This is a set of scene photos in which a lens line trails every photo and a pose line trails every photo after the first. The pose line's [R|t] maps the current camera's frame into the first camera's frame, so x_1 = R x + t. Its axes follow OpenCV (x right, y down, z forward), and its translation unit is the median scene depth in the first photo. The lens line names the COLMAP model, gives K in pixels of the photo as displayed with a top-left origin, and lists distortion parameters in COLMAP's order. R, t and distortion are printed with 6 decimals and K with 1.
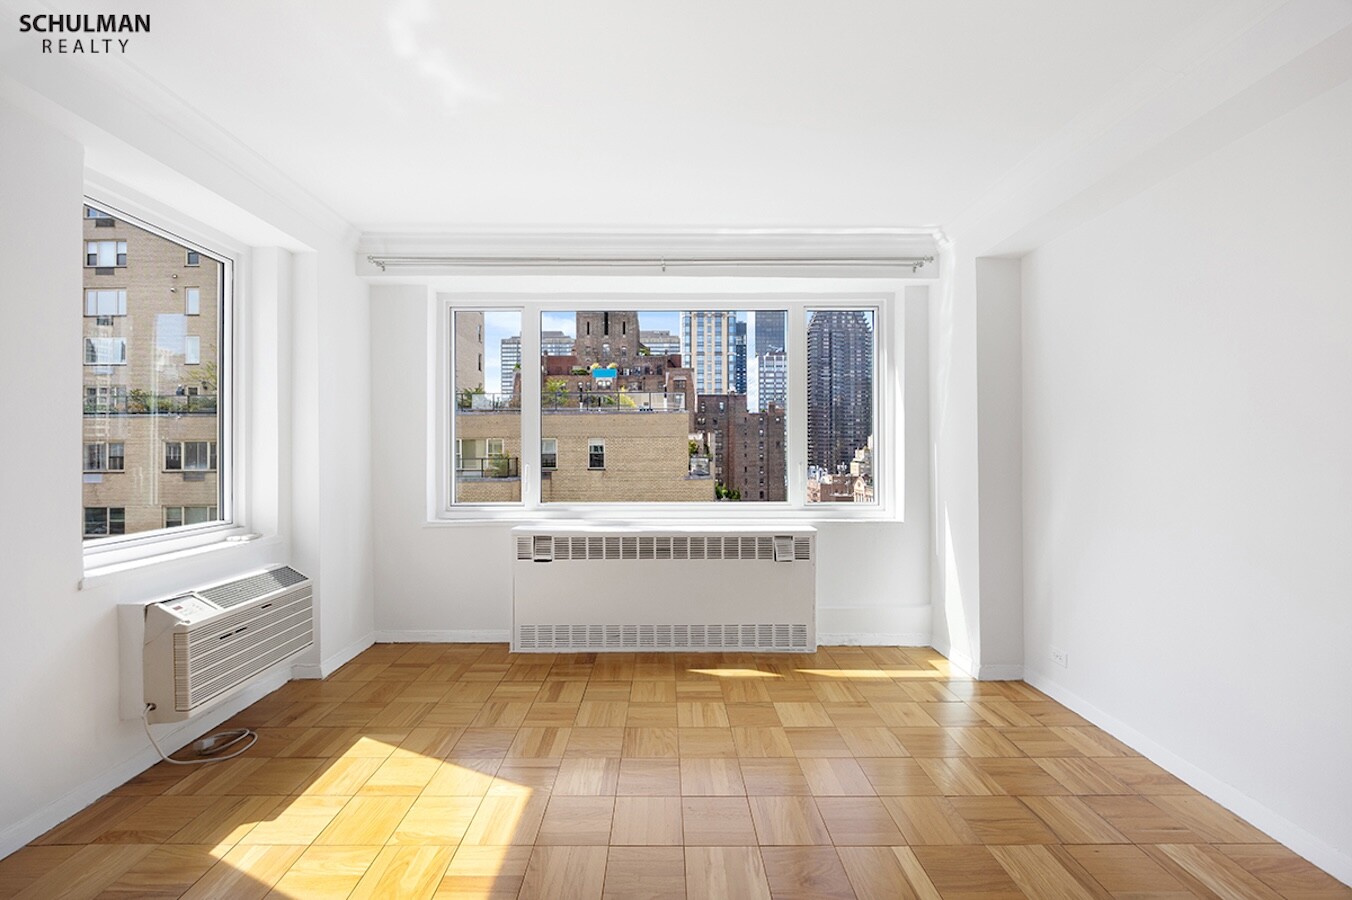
lens RADIAL K [[519.2, 0, 667.0], [0, 519.2, 448.6], [0, 0, 1]] dist [0.000239, 0.000413]
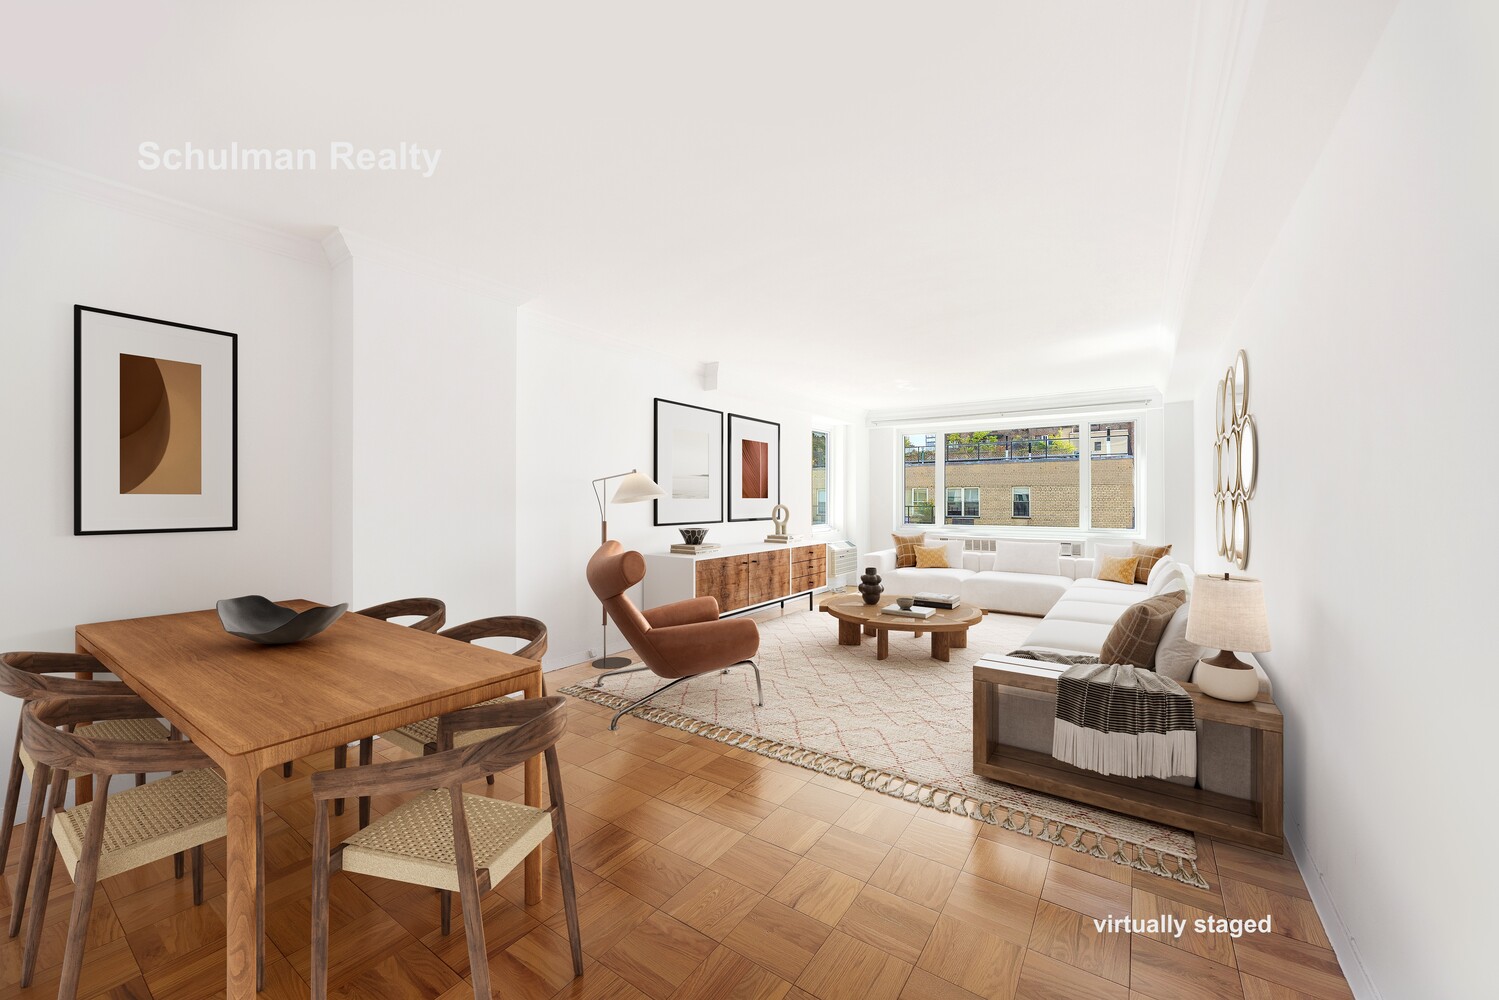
lens RADIAL K [[572.3, 0, 739.3], [0, 572.3, 498.7], [0, 0, 1]] dist [0.000910, -0.000267]
pose [[0.811230, 0.002487, -0.584722, 0.069766], [0.000261, 0.999989, 0.004616, -0.001915], [0.584727, -0.003897, 0.811220, -0.217747]]
